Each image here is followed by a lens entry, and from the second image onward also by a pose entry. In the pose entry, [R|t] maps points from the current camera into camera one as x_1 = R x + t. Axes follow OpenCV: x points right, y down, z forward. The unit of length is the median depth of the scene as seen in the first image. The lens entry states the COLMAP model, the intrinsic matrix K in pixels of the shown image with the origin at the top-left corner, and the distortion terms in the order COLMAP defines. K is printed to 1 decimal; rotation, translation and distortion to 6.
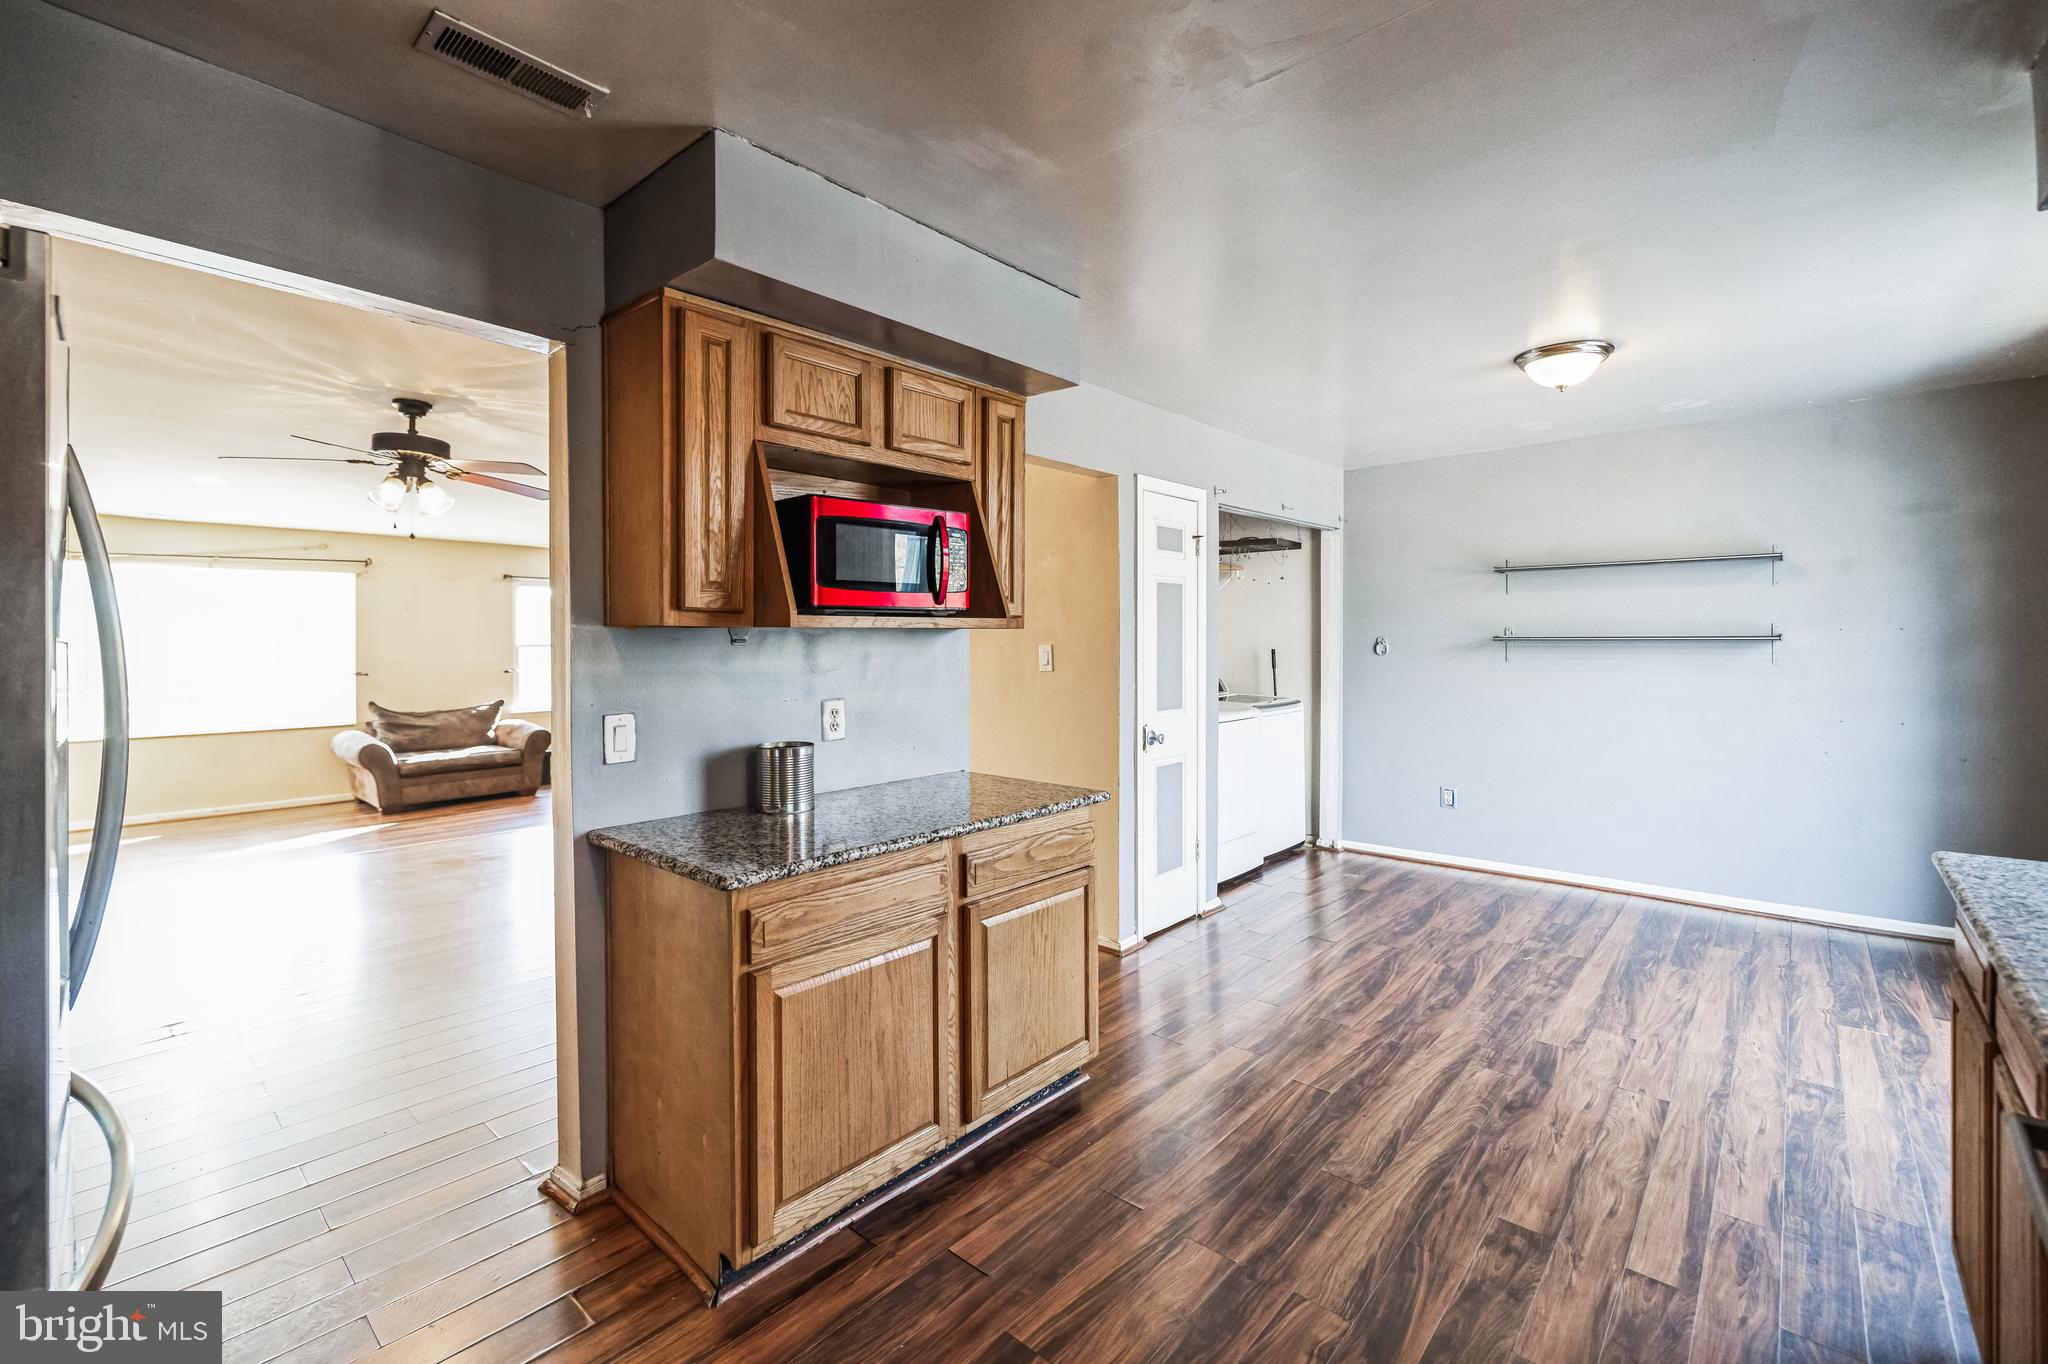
lens RADIAL K [[876.8, 0, 1020.4], [0, 876.8, 651.5], [0, 0, 1]] dist [0.002548, -0.001212]
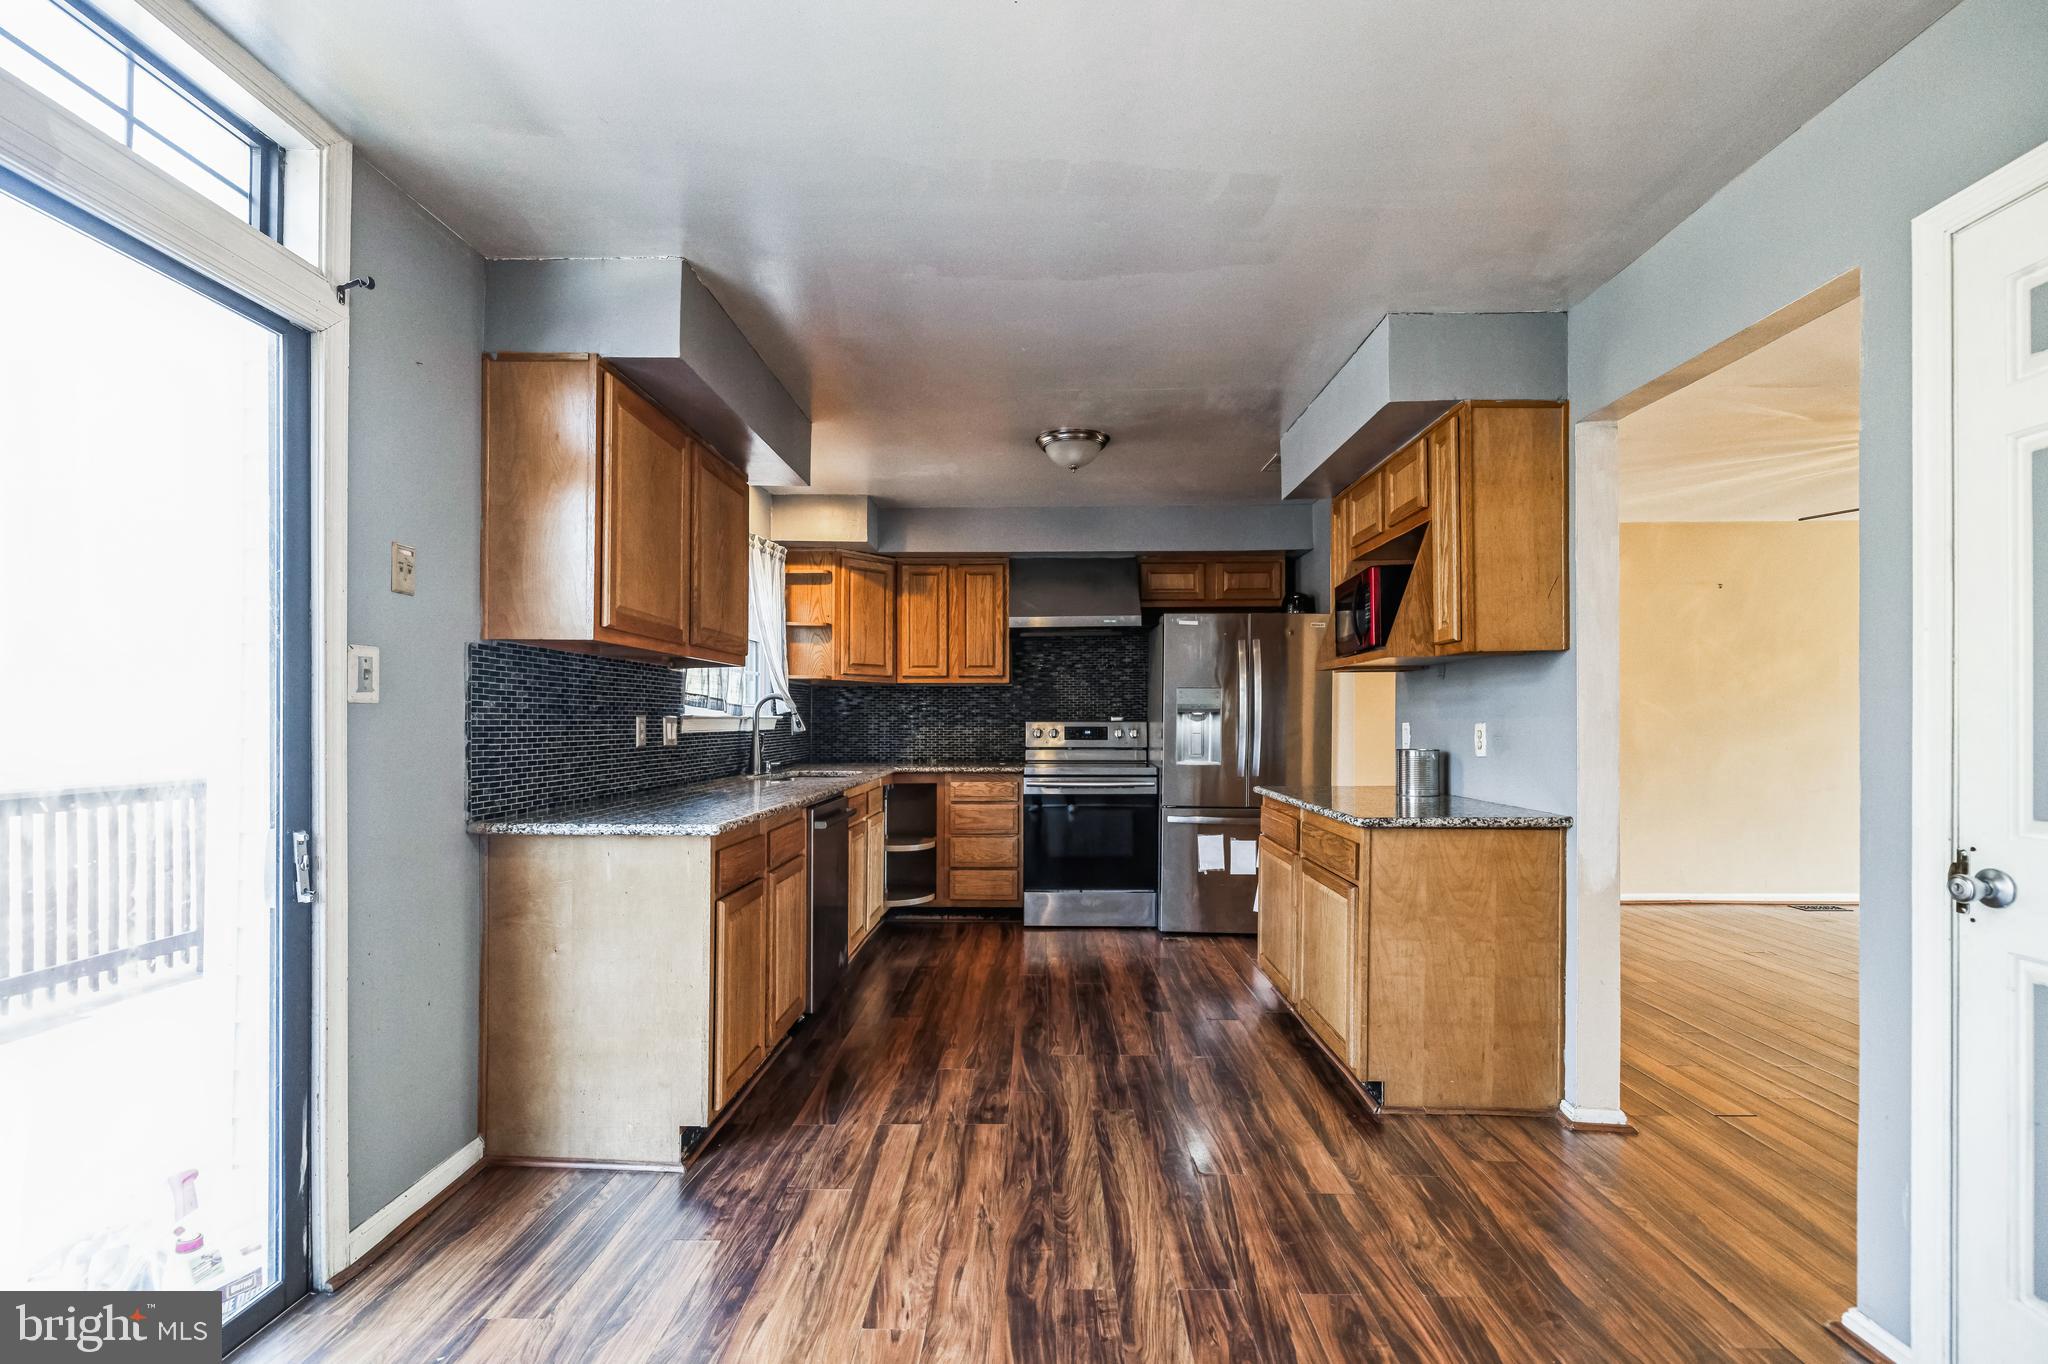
lens RADIAL K [[876.8, 0, 1003.6], [0, 876.8, 720.6], [0, 0, 1]] dist [0.002548, -0.001212]
pose [[-0.773358, 0.003984, -0.633957, 0.844812], [-0.006328, 0.999882, 0.014003, 0.032381], [0.633938, 0.014841, -0.773241, 1.236416]]
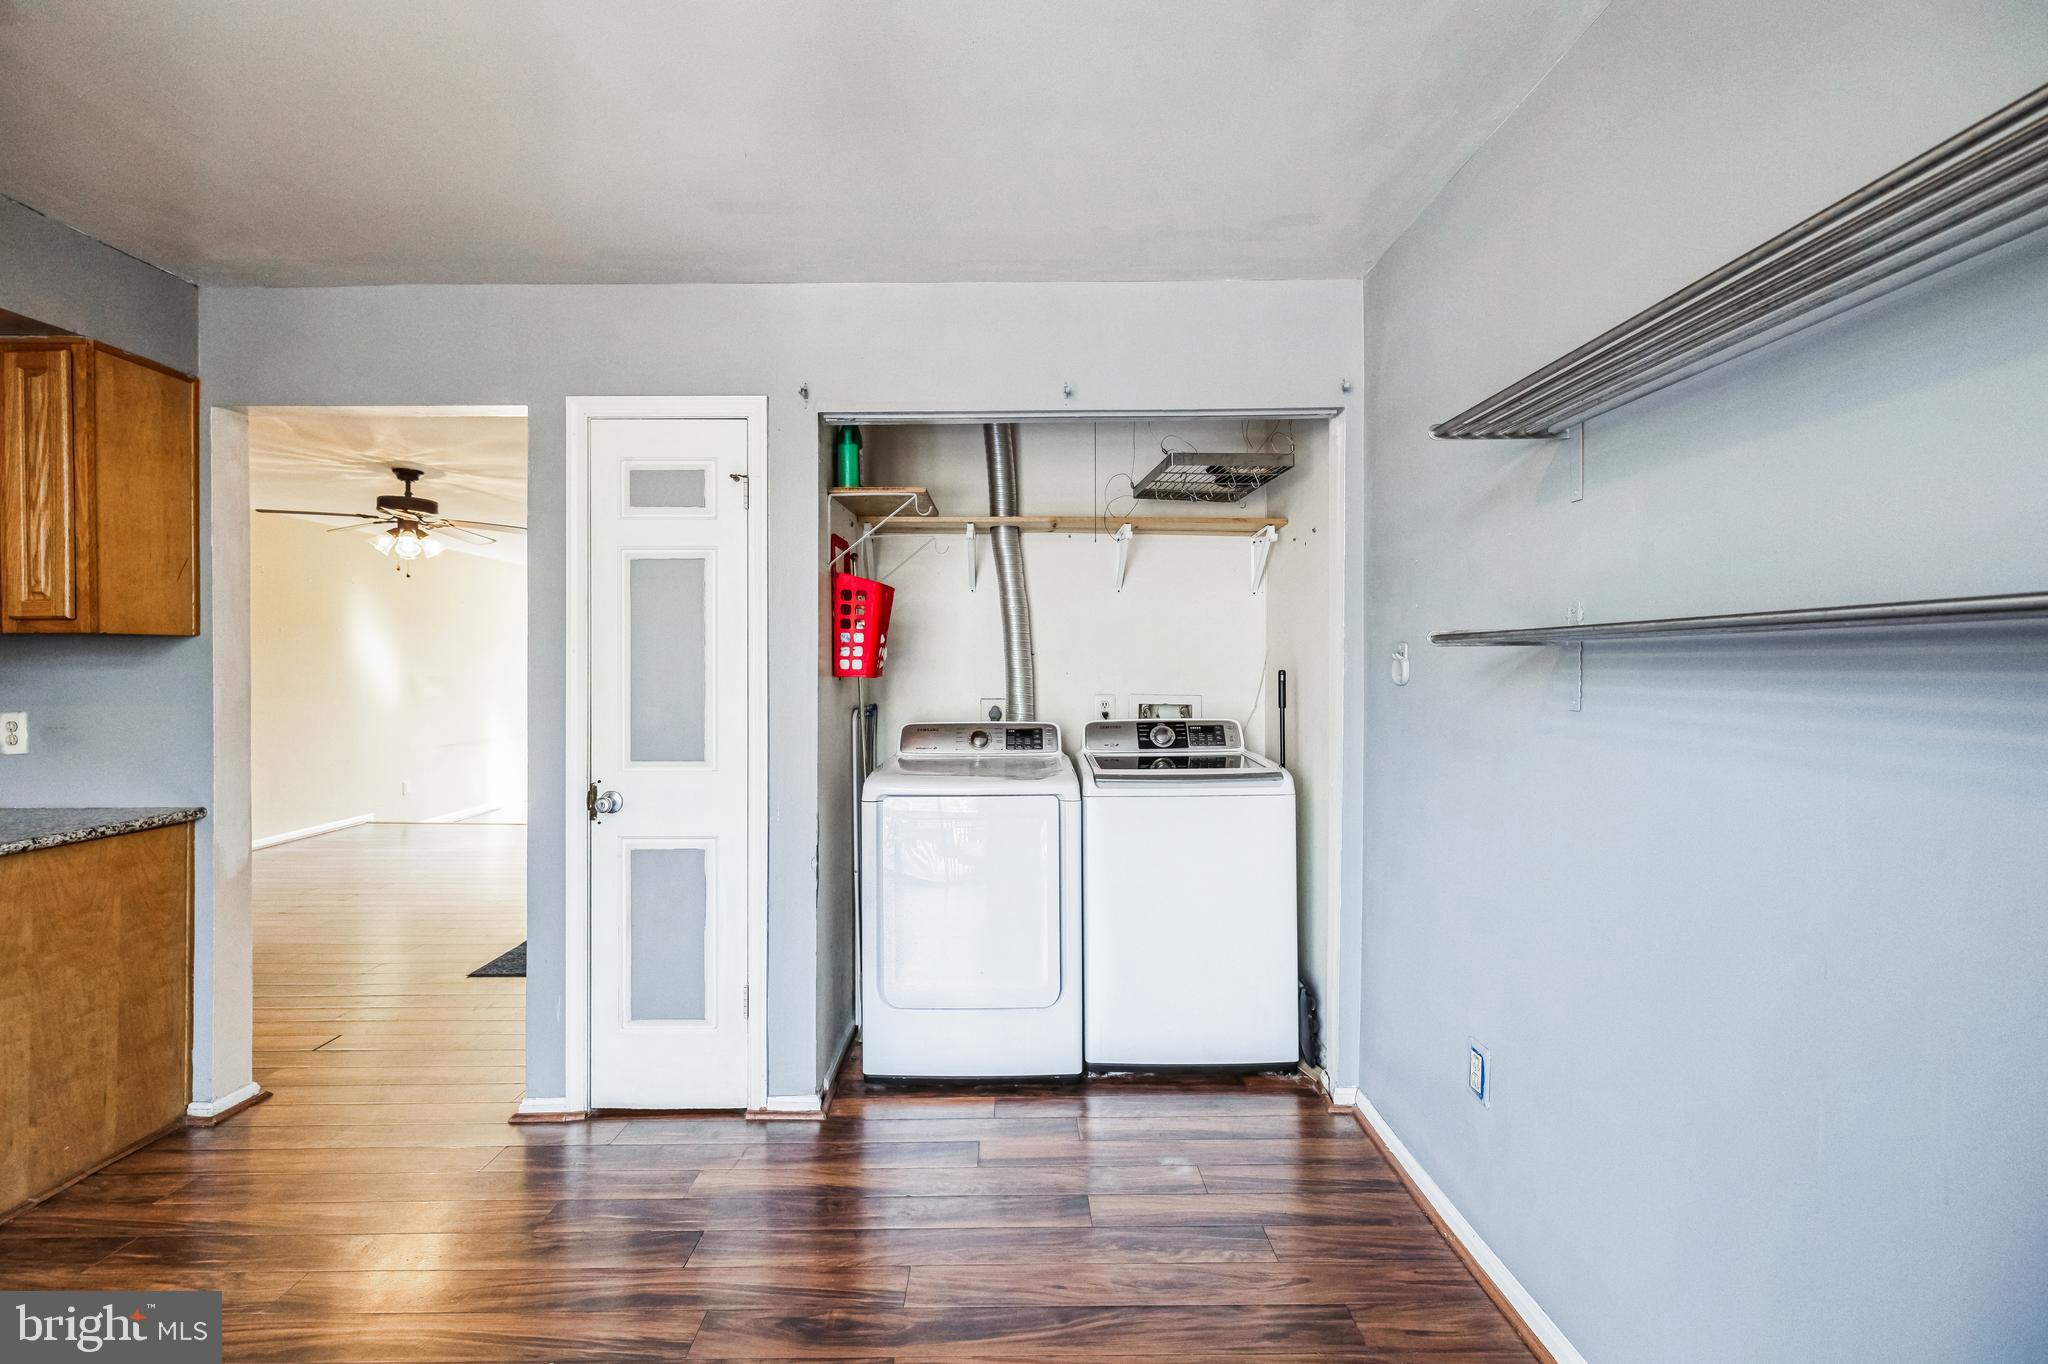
lens RADIAL K [[876.8, 0, 1024.6], [0, 876.8, 677.4], [0, 0, 1]] dist [0.002548, -0.001212]
pose [[0.672228, 0.008232, -0.740299, 1.005288], [-0.010956, 0.999939, 0.001171, 0.003730], [0.740263, 0.007323, 0.672277, 0.961747]]
